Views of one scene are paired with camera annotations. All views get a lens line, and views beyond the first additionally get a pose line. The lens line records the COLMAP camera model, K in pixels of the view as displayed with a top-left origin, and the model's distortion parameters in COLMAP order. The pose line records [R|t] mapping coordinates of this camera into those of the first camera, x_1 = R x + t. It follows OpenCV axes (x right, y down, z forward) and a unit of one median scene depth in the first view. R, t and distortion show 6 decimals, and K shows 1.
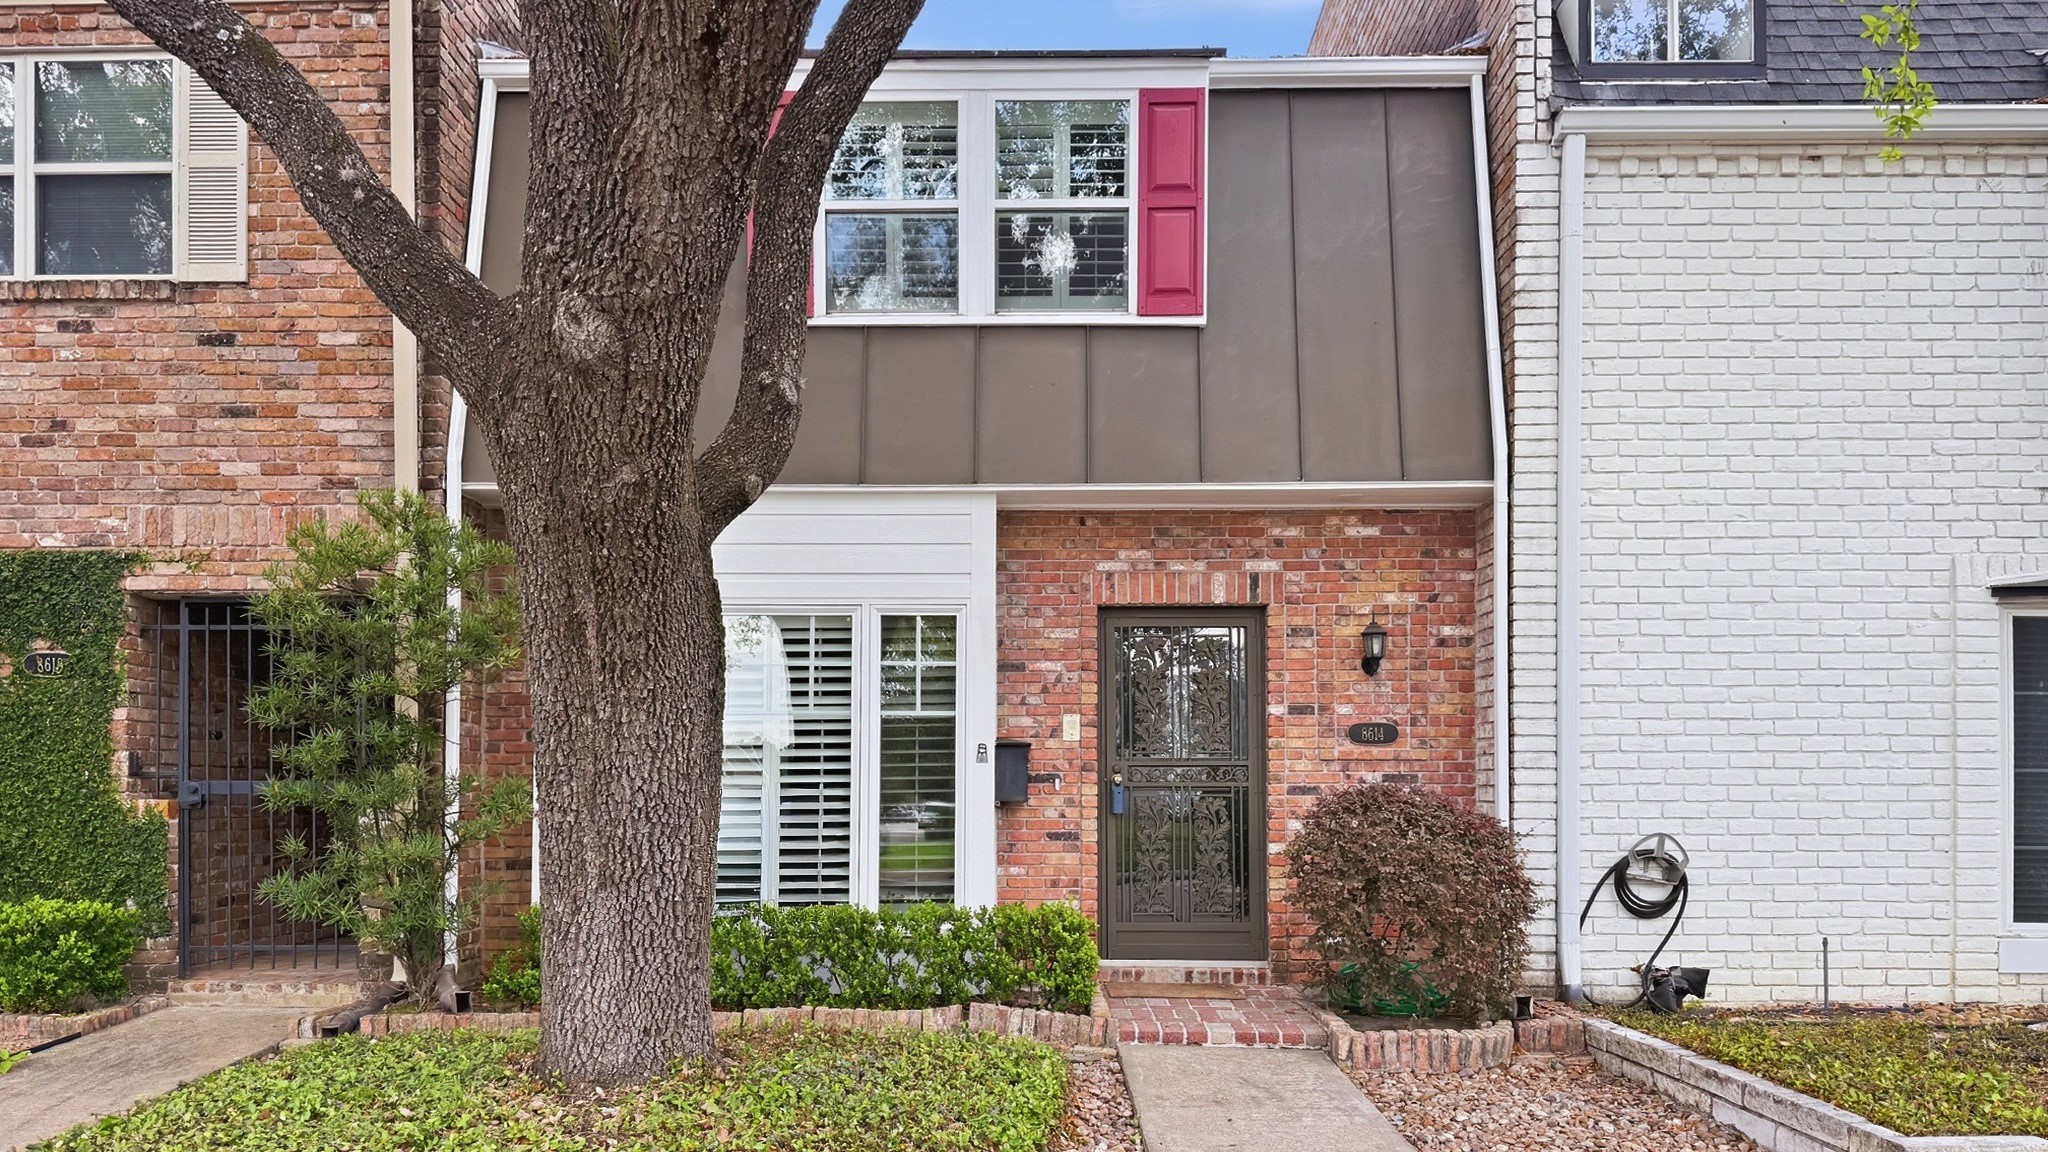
lens RADIAL K [[1431.1, 0, 1024.7], [0, 1431.1, 695.2], [0, 0, 1]] dist [0.022142, -0.003419]
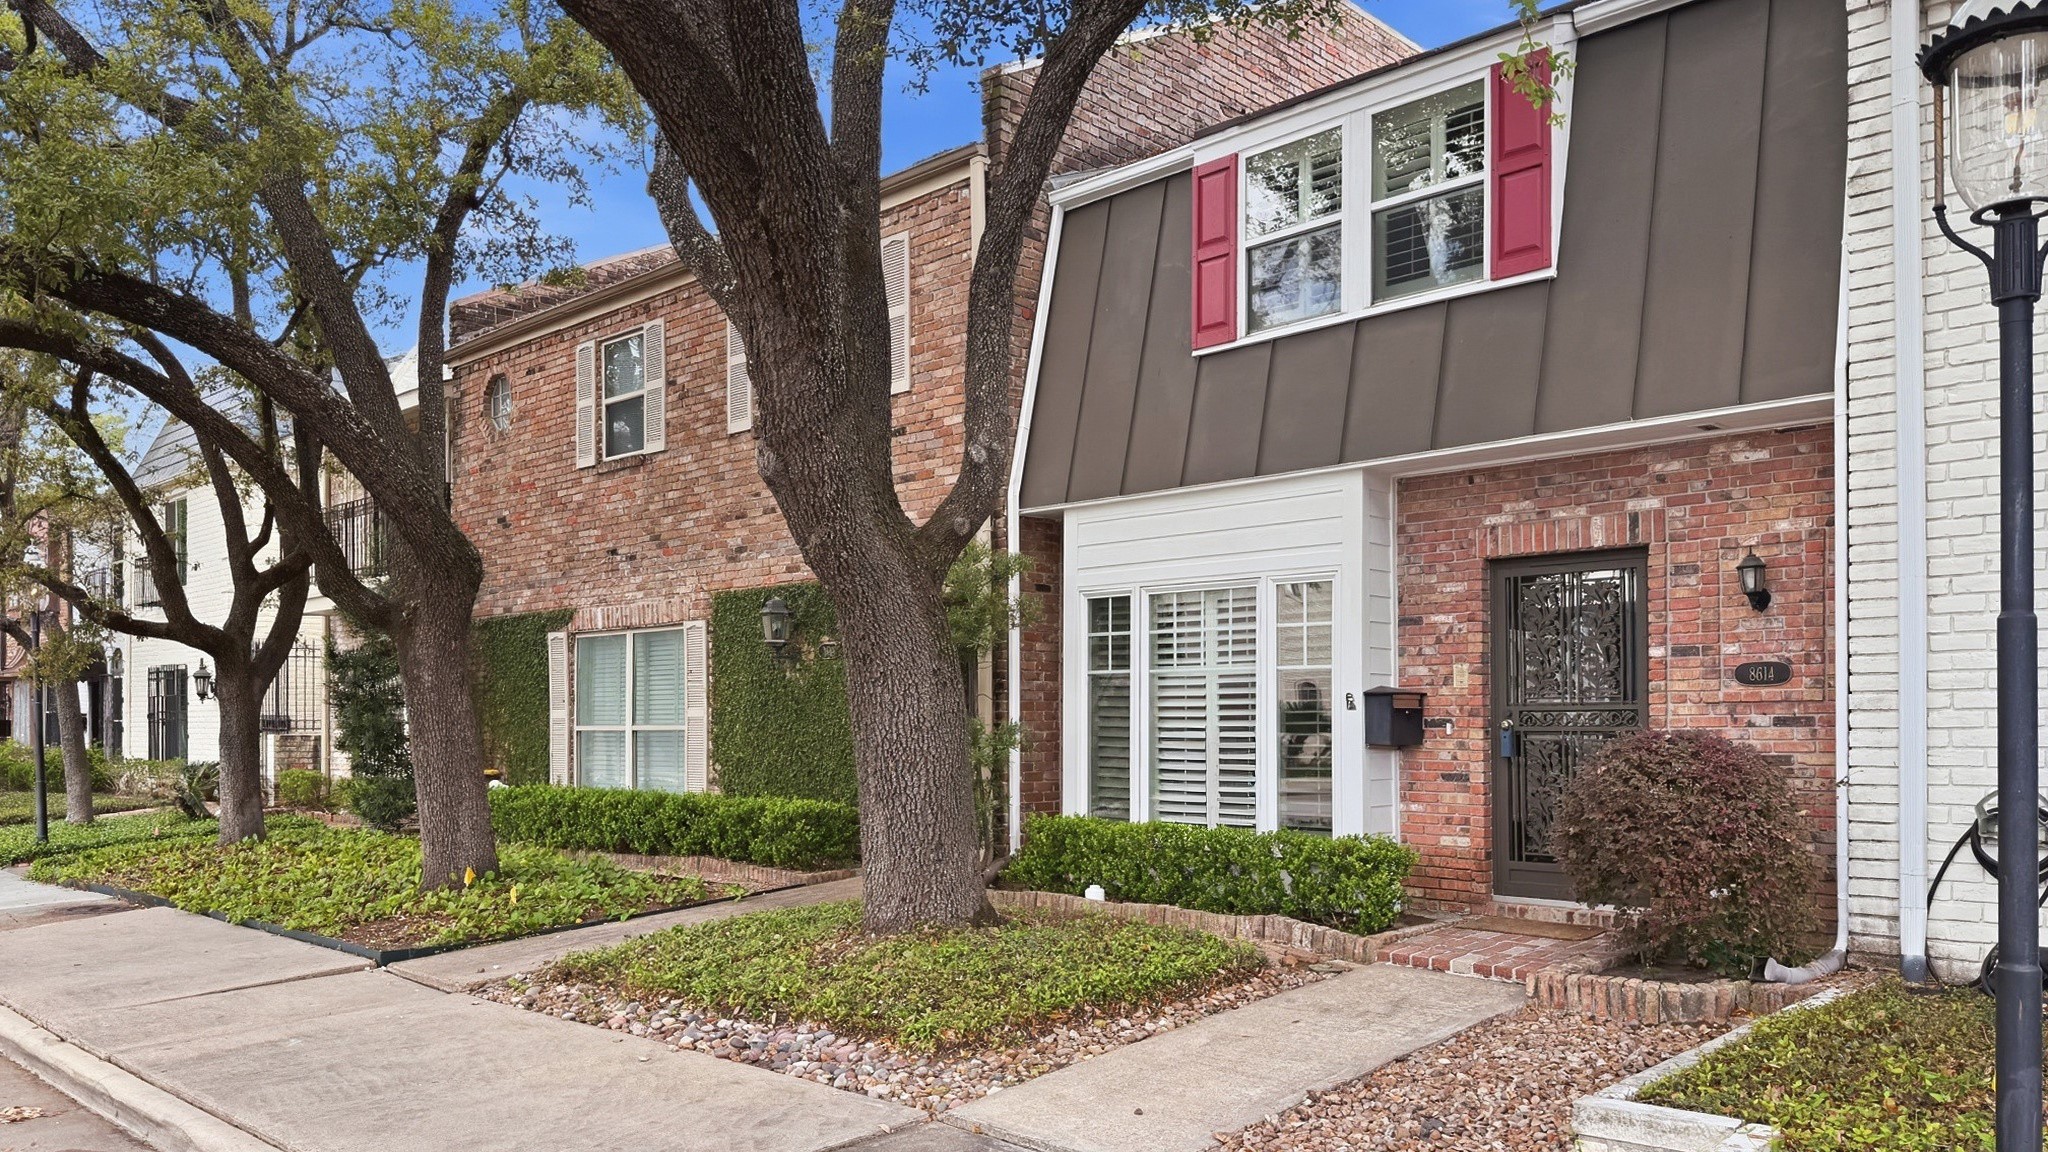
lens RADIAL K [[1379.1, 0, 1025.4], [0, 1379.1, 652.0], [0, 0, 1]] dist [-0.059087, -0.001750]
pose [[0.729325, -0.036416, -0.683197, 0.496387], [0.042588, 0.999062, -0.007789, -0.000673], [0.682840, -0.023415, 0.730192, 0.034754]]
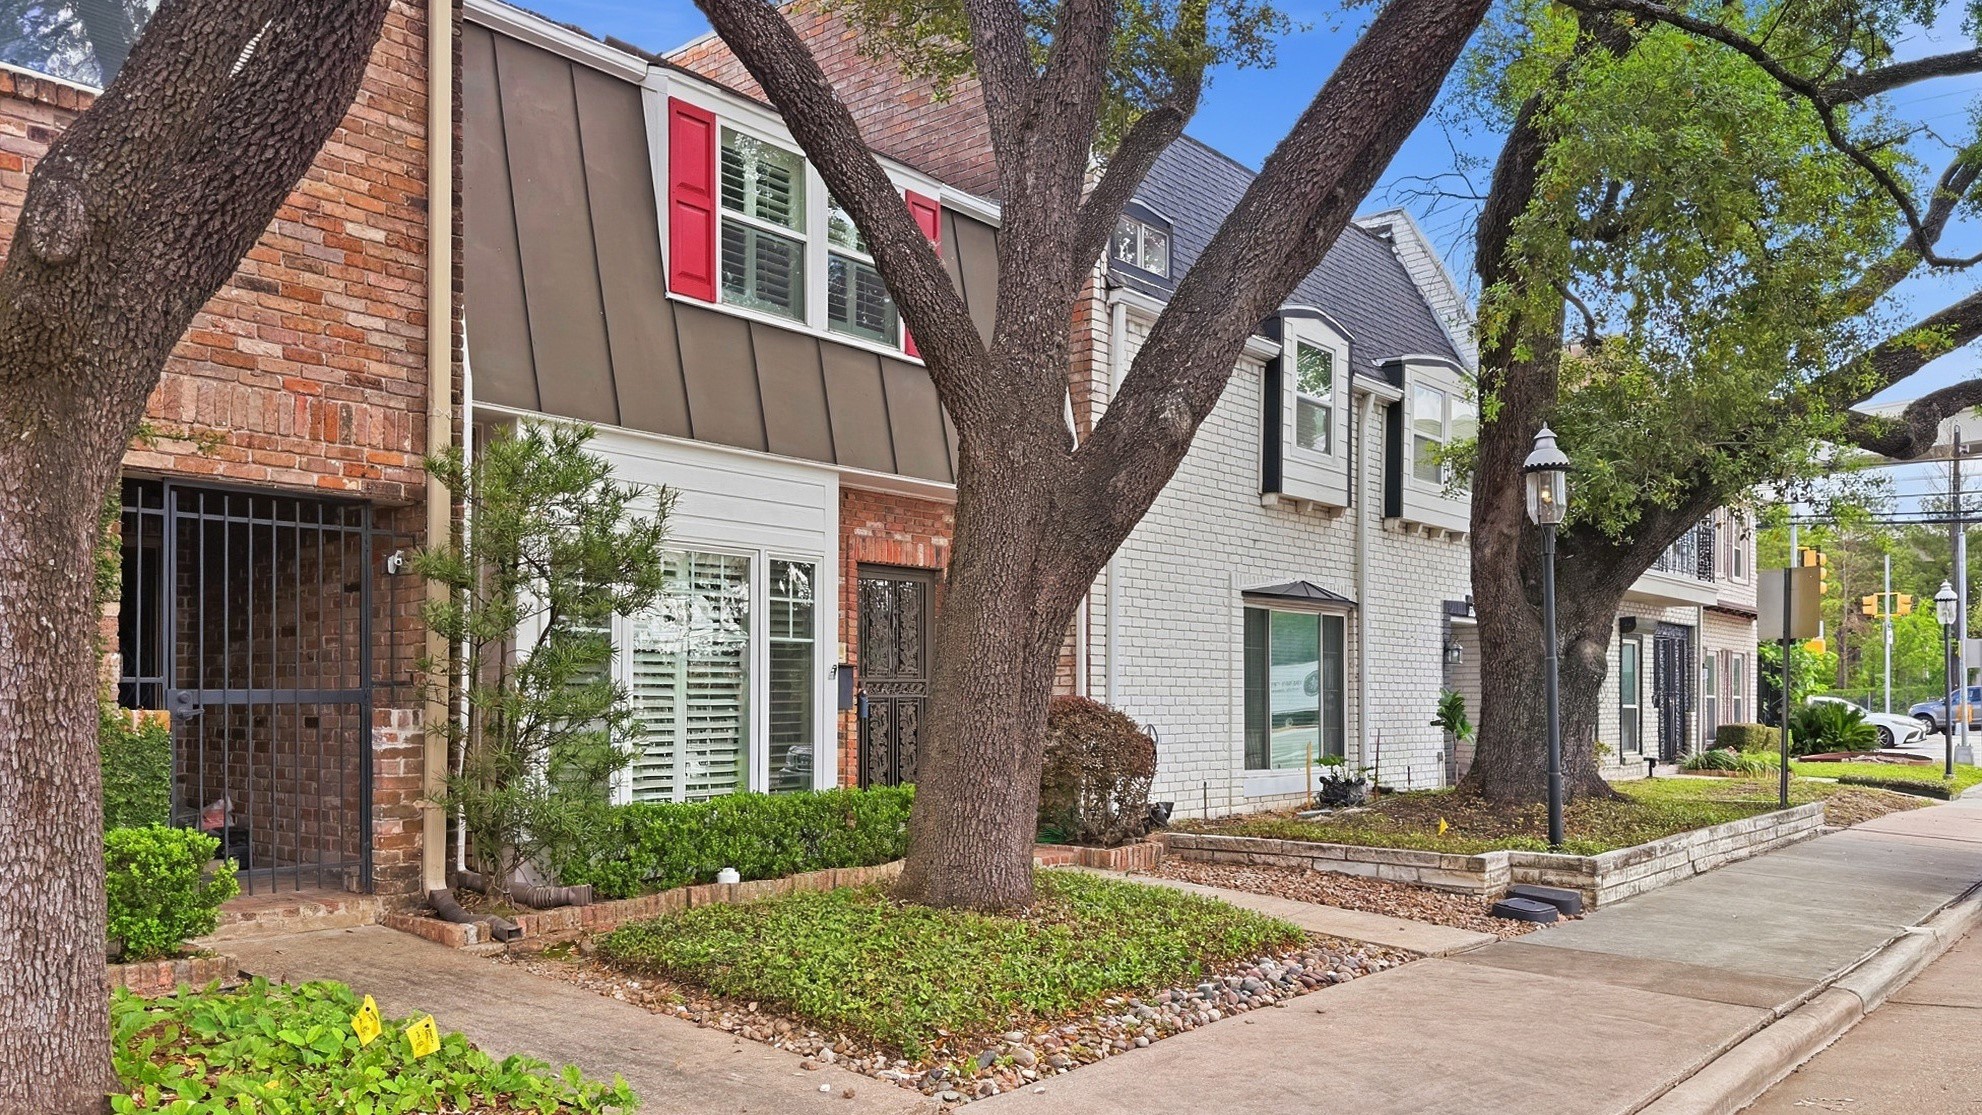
lens RADIAL K [[1448.7, 0, 991.0], [0, 1448.7, 557.5], [0, 0, 1]] dist [0.005251, 0.000818]
pose [[0.631480, 0.076490, 0.771611, -0.919628], [-0.053493, 0.997049, -0.055060, 0.001637], [-0.773545, -0.006507, 0.633708, 0.053185]]
